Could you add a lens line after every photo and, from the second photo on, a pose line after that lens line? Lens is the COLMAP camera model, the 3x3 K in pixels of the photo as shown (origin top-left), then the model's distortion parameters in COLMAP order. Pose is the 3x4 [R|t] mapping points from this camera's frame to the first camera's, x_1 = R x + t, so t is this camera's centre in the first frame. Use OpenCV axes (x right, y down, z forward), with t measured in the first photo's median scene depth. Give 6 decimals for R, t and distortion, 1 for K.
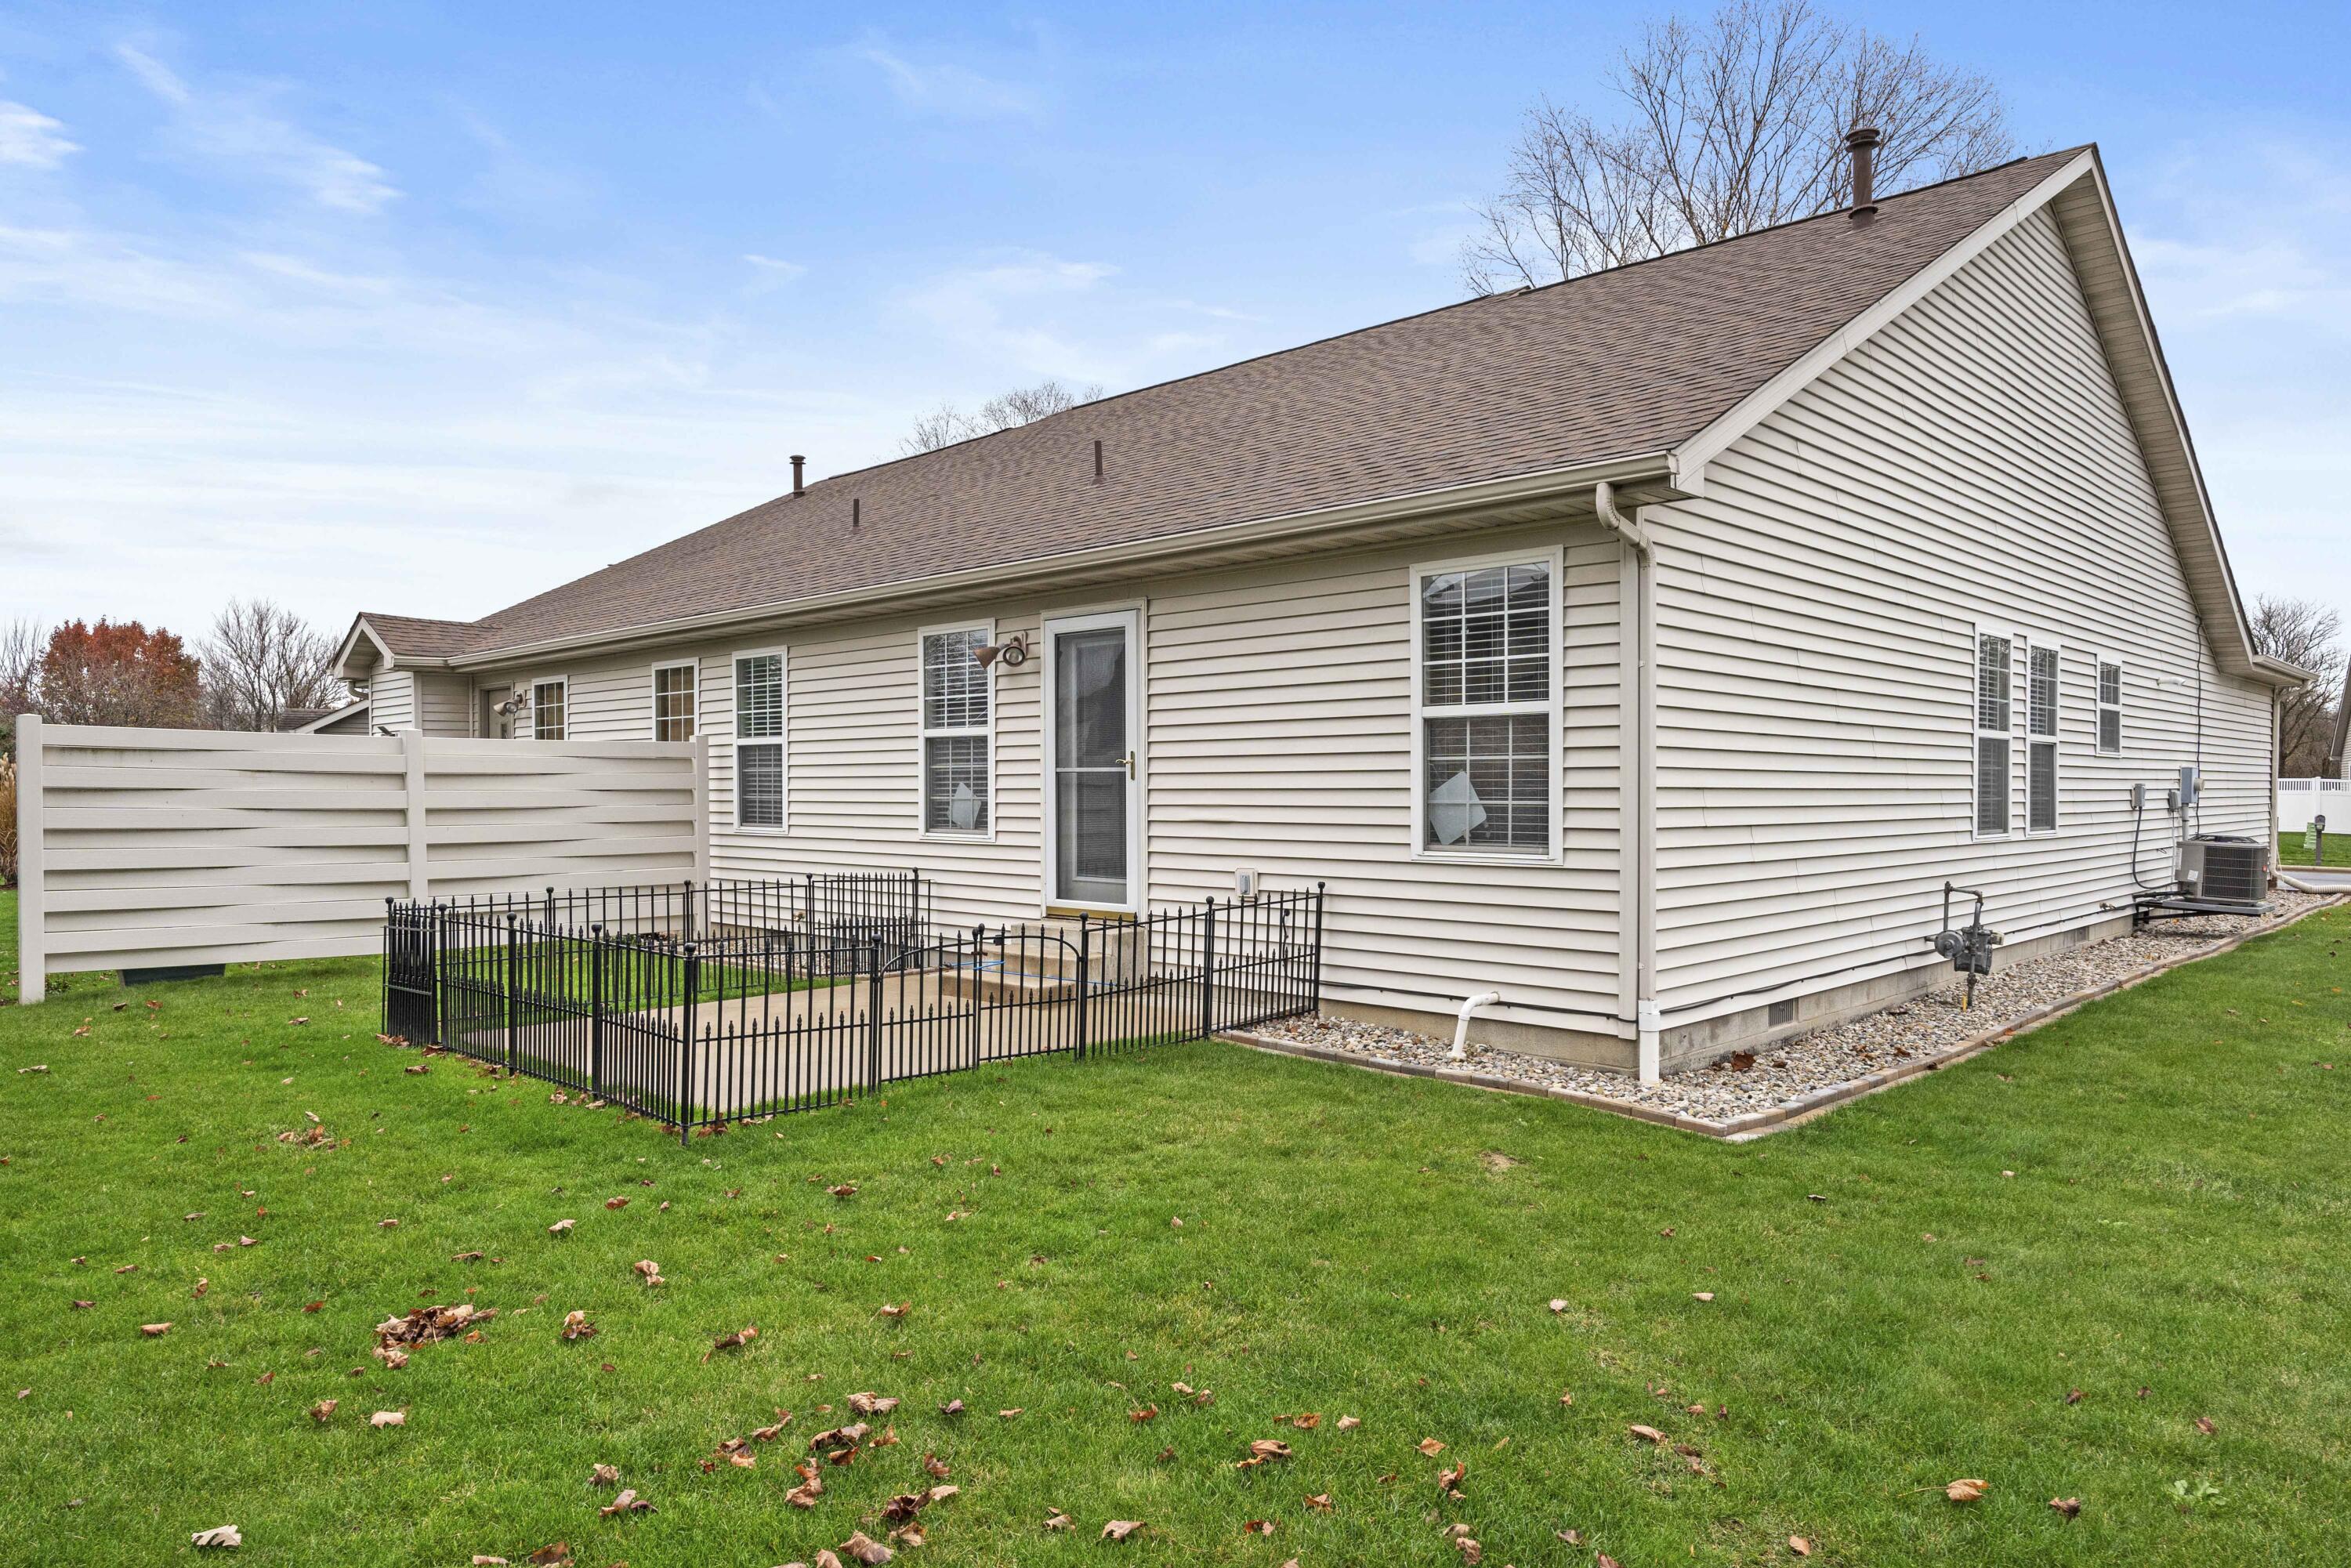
lens RADIAL K [[1503.4, 0, 1175.5], [0, 1503.4, 784.0], [0, 0, 1]] dist [-0.096899, -0.000040]
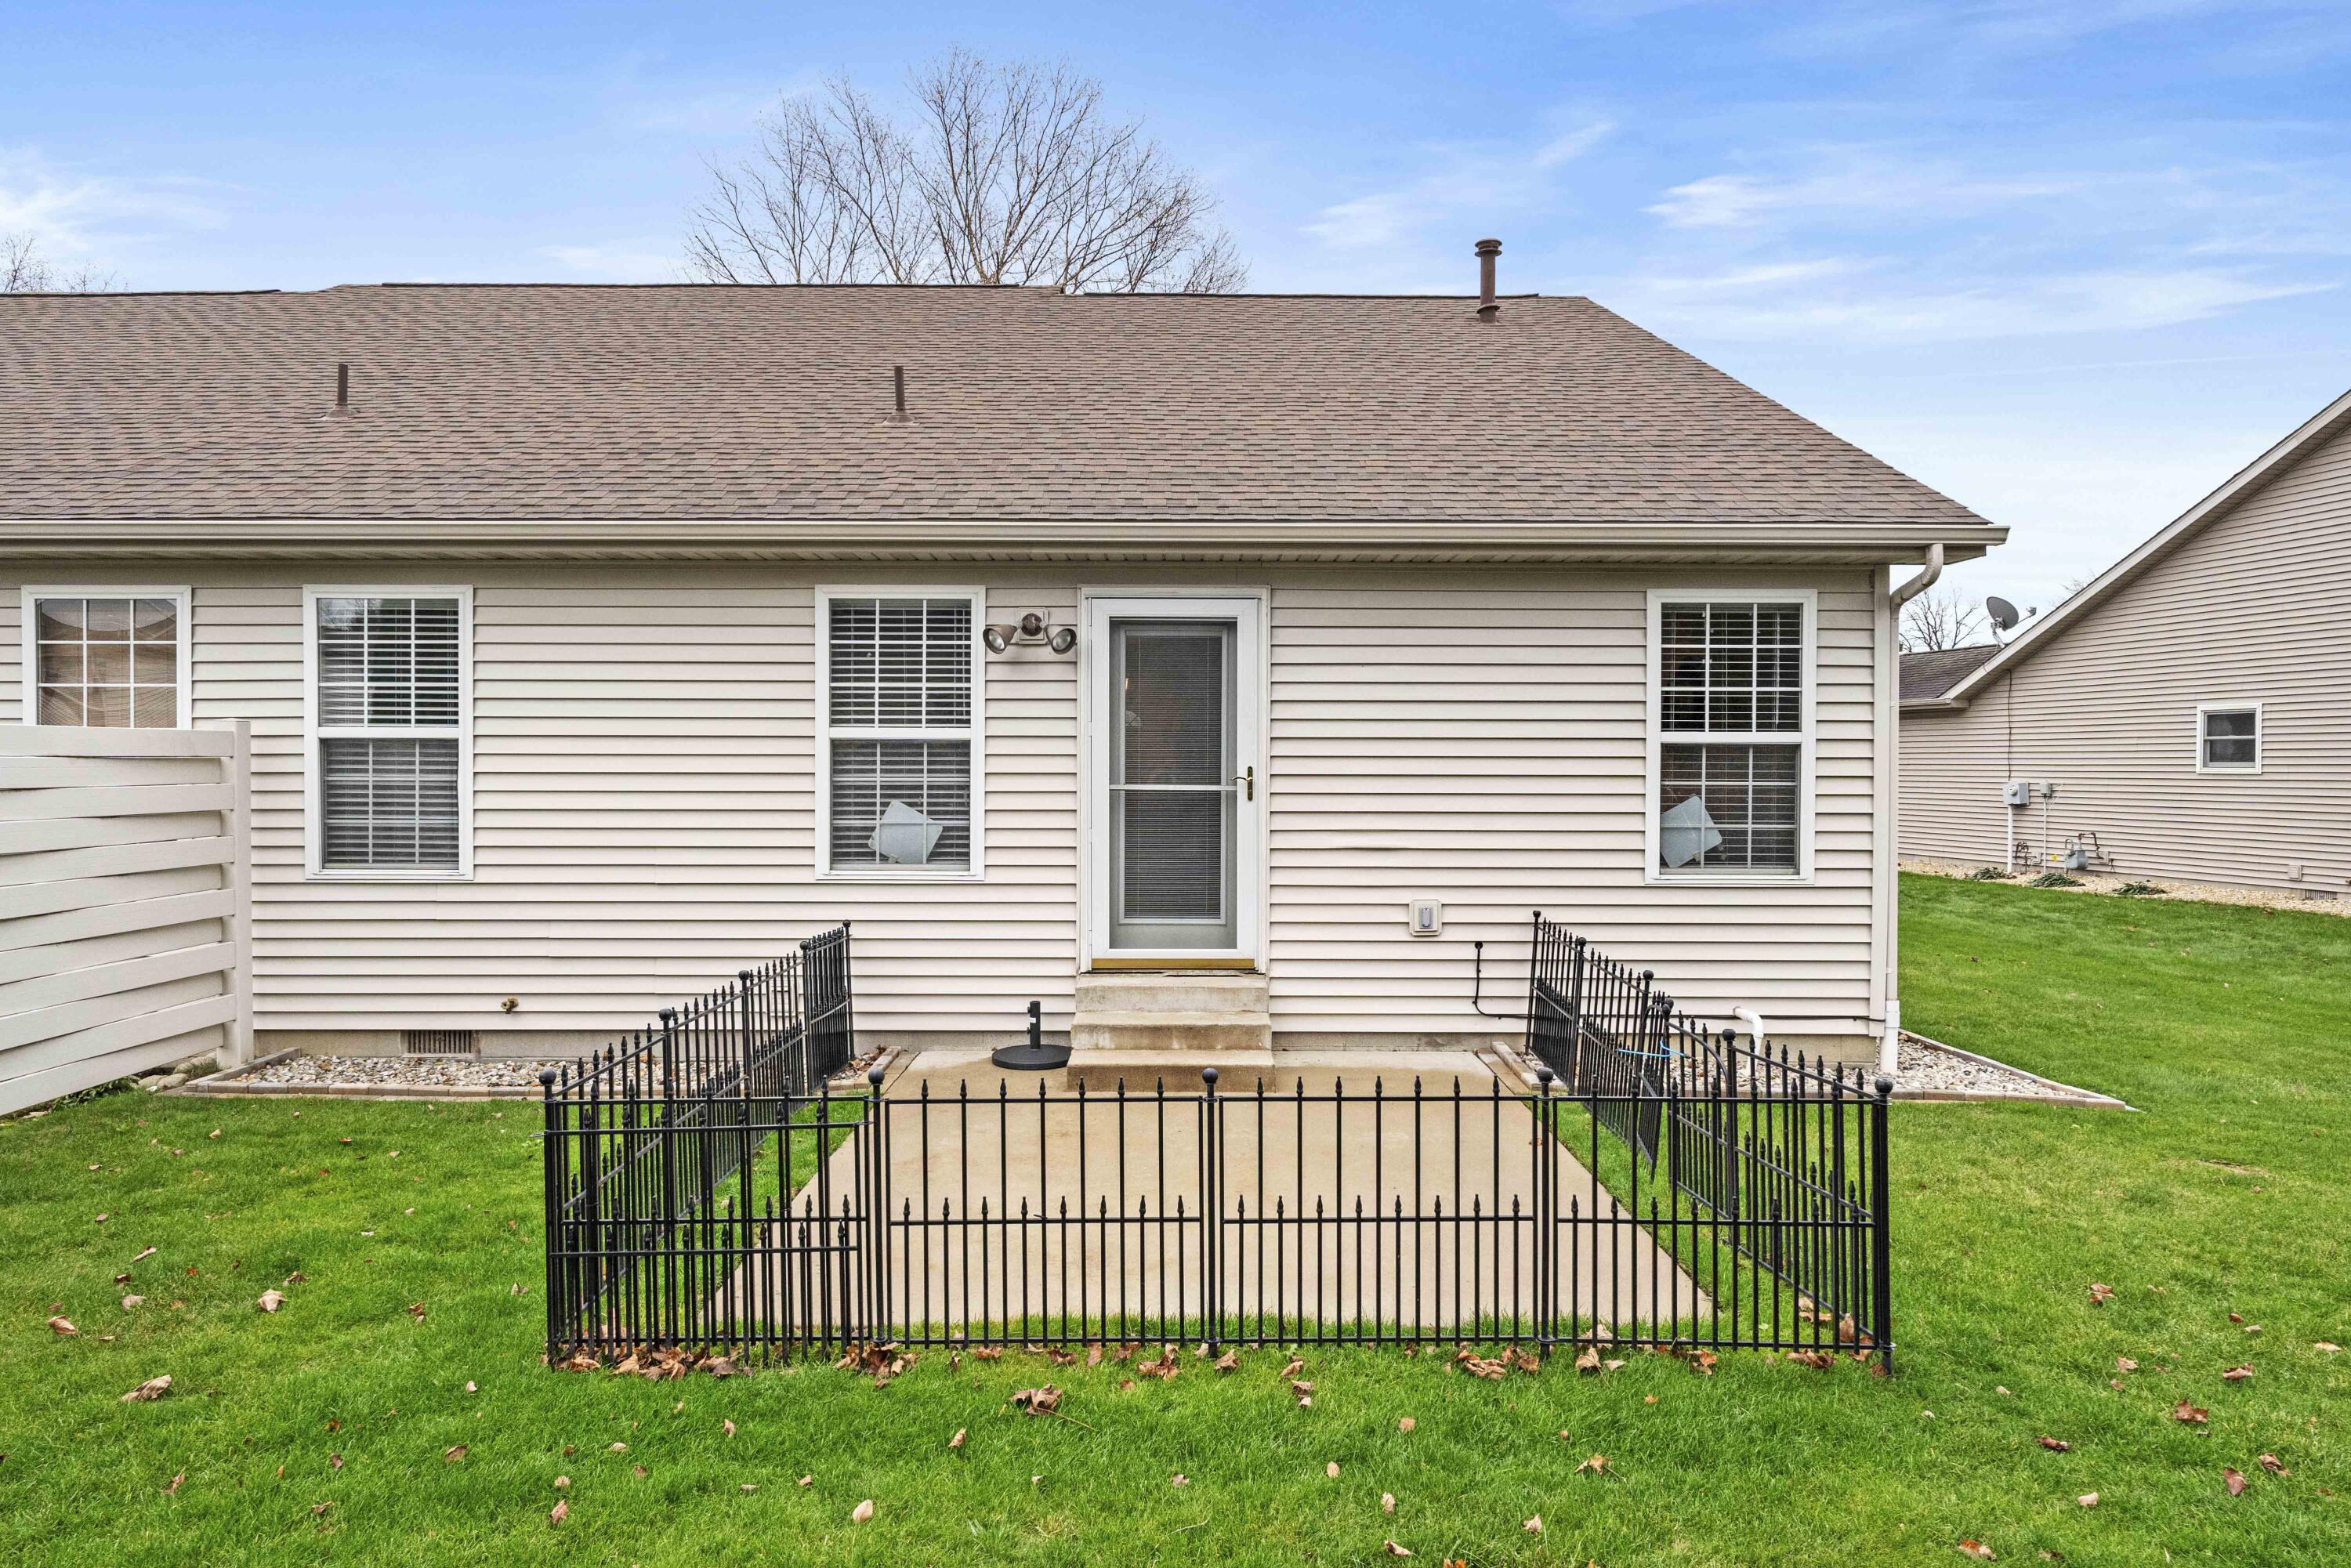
lens RADIAL K [[1227.3, 0, 1174.9], [0, 1227.3, 811.0], [0, 0, 1]] dist [-0.018934, 0.000313]
pose [[0.709575, 0.002423, 0.704626, -0.543513], [-0.006060, 0.999978, 0.002664, 0.001462], [-0.704604, -0.006160, 0.709574, 0.542276]]
